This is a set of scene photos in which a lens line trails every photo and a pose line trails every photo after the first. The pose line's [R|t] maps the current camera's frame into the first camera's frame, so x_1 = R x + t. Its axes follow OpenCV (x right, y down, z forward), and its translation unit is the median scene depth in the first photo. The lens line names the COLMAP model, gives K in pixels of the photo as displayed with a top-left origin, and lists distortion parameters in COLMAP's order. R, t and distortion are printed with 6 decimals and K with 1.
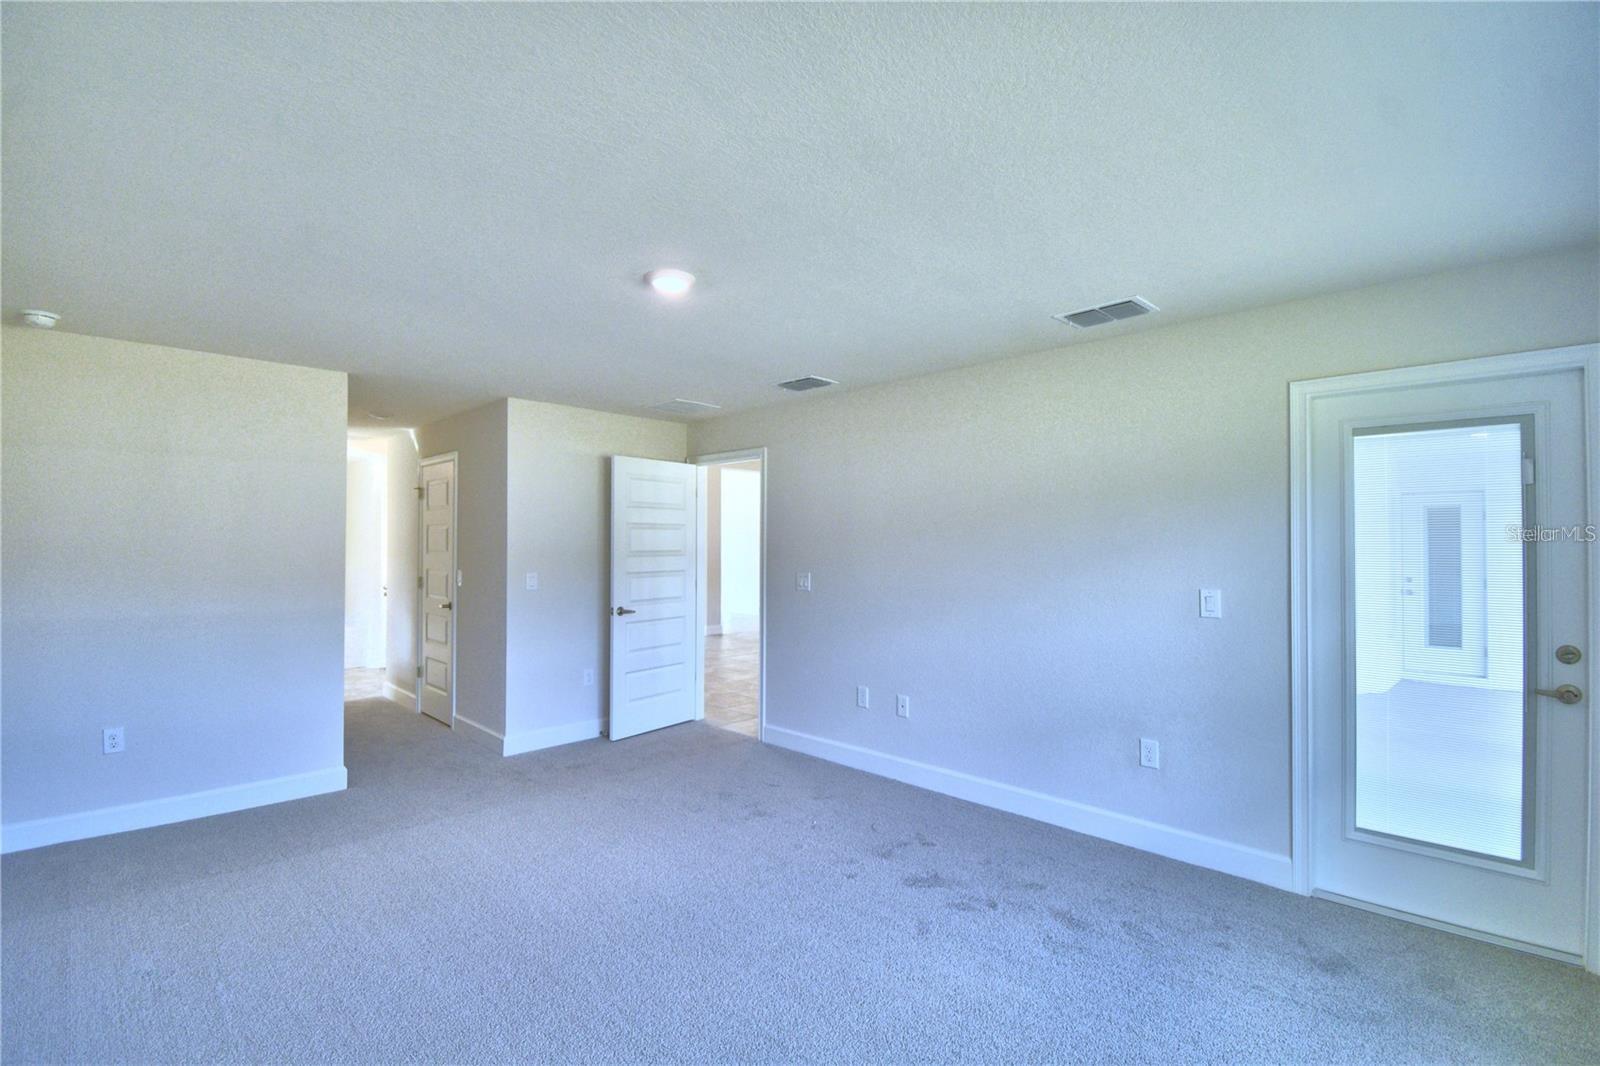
lens RADIAL K [[682.0, 0, 759.2], [0, 682.0, 534.8], [0, 0, 1]] dist [0.001545, -0.009721]
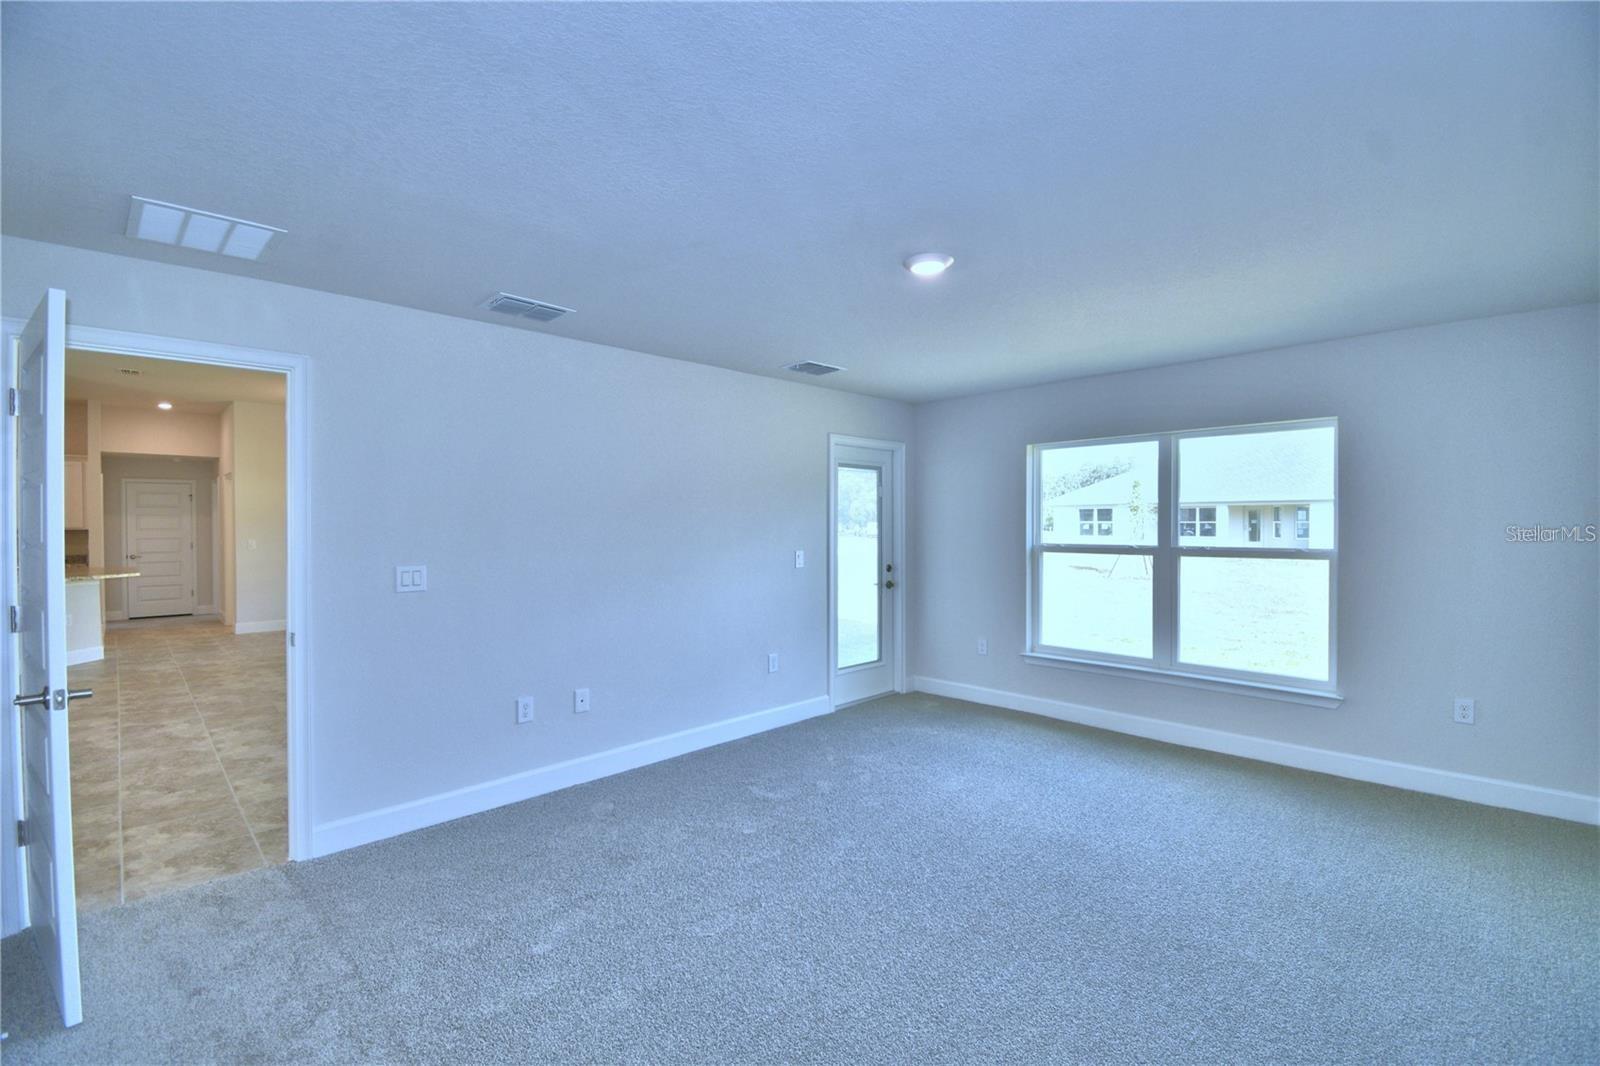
lens RADIAL K [[703.4, 0, 816.8], [0, 703.4, 528.1], [0, 0, 1]] dist [-0.098398, 0.022682]
pose [[-0.000541, -0.011296, 0.999936, -1.212616], [-0.008967, 0.999896, 0.011291, 0.006630], [-0.999960, -0.008960, -0.000642, 1.148508]]
